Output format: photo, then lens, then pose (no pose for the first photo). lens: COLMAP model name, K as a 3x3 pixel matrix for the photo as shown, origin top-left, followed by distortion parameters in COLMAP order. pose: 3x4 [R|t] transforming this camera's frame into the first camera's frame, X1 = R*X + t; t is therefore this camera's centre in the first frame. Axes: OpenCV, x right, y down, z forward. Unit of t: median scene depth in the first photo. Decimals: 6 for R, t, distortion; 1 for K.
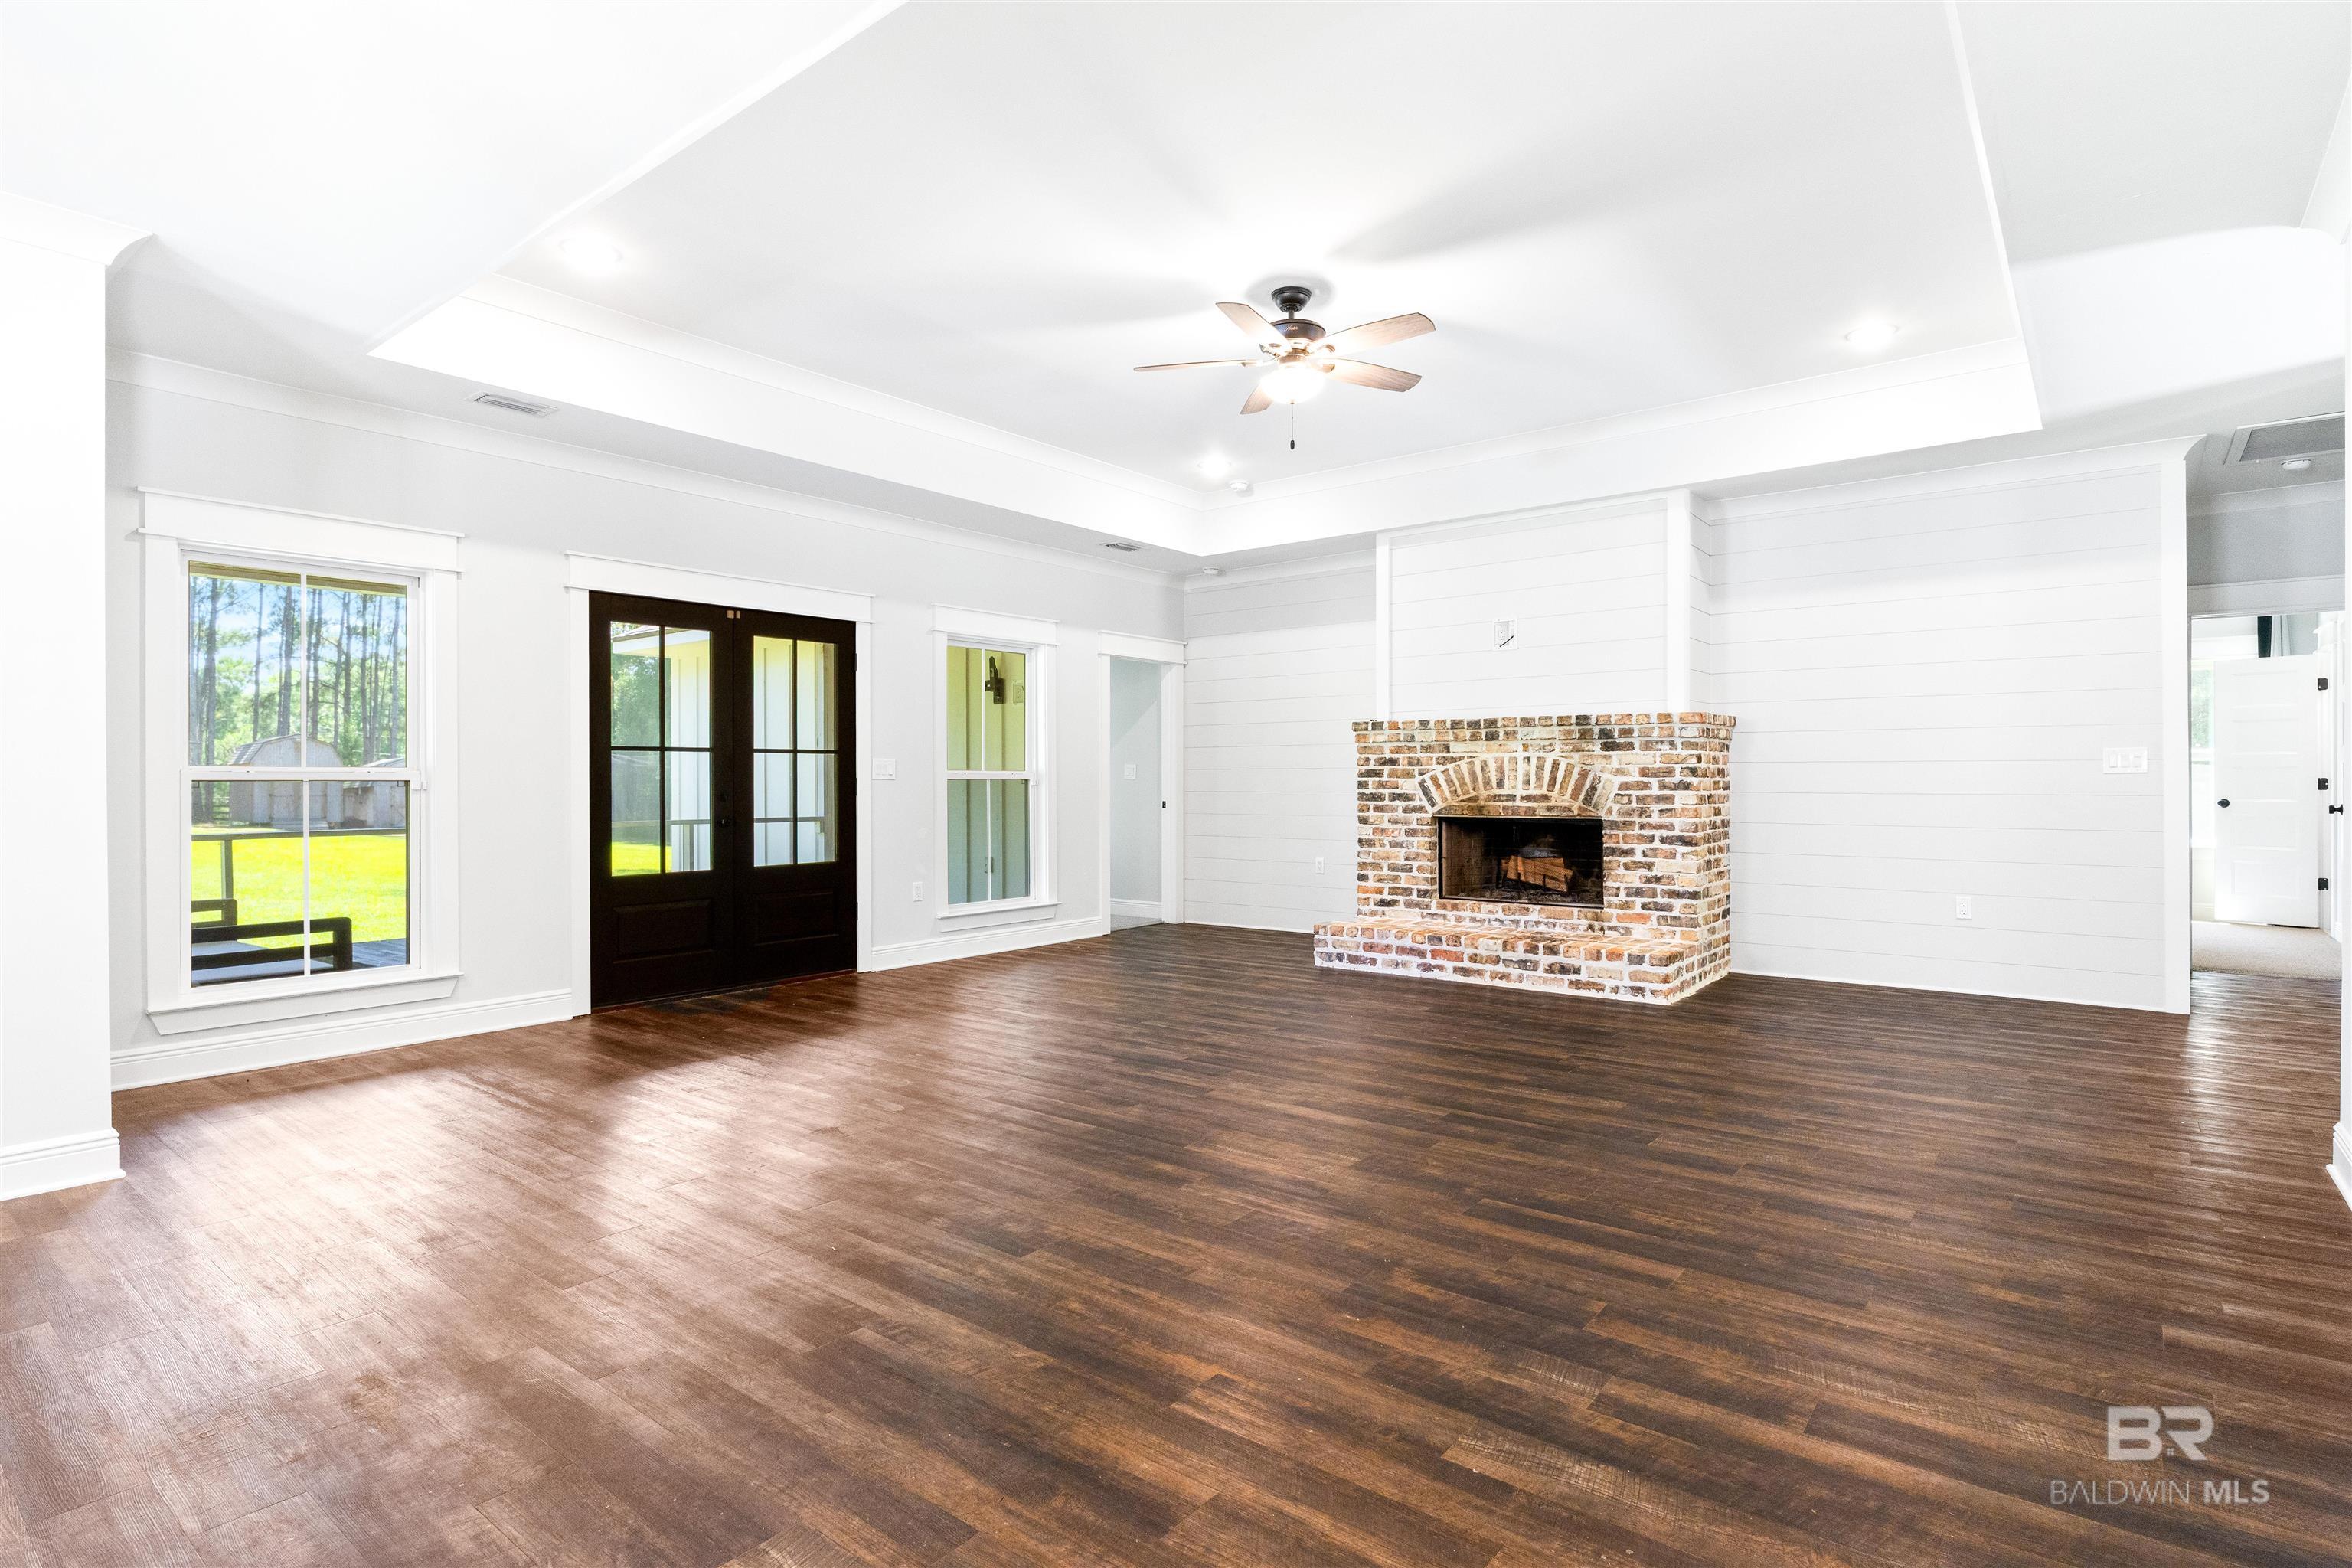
lens RADIAL K [[1193.0, 0, 1180.0], [0, 1193.0, 780.5], [0, 0, 1]] dist [-0.002360, -0.000141]
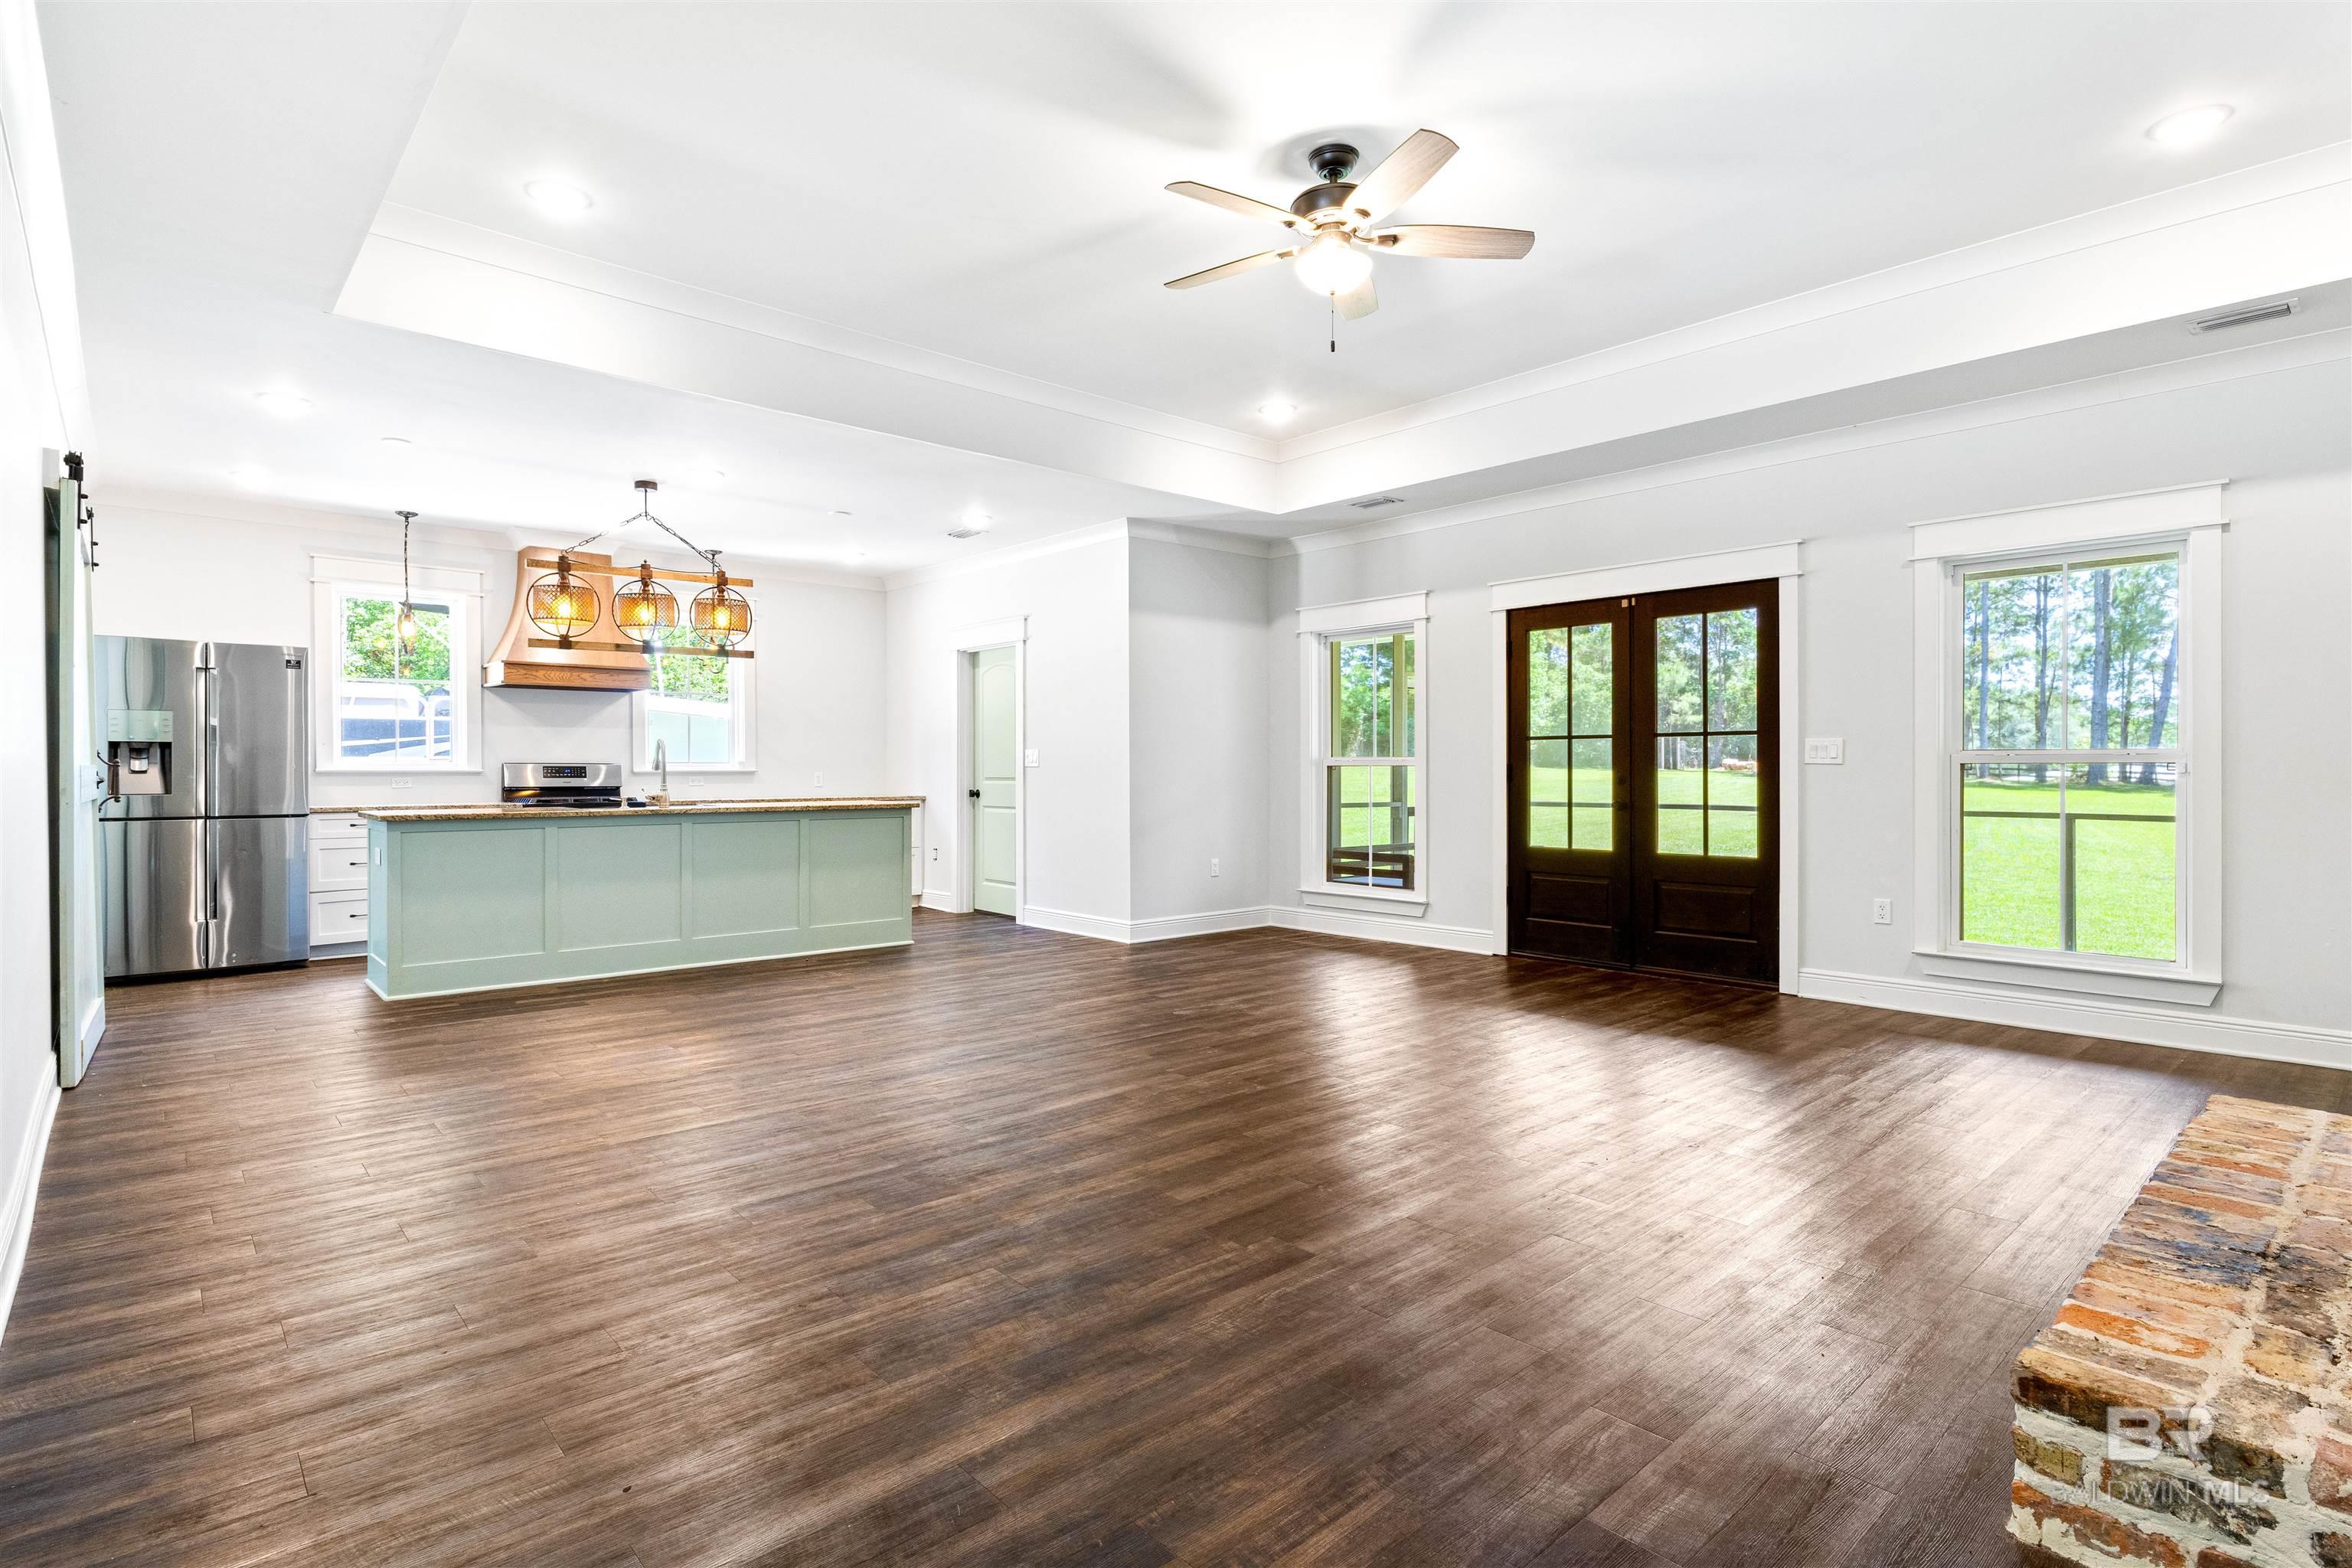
lens RADIAL K [[1193.0, 0, 1182.7], [0, 1193.0, 778.9], [0, 0, 1]] dist [-0.002360, -0.000141]
pose [[-0.170134, 0.007139, -0.985395, 0.697323], [-0.000692, 0.999973, 0.007364, 0.004126], [0.985421, 0.001934, -0.170125, 0.799271]]
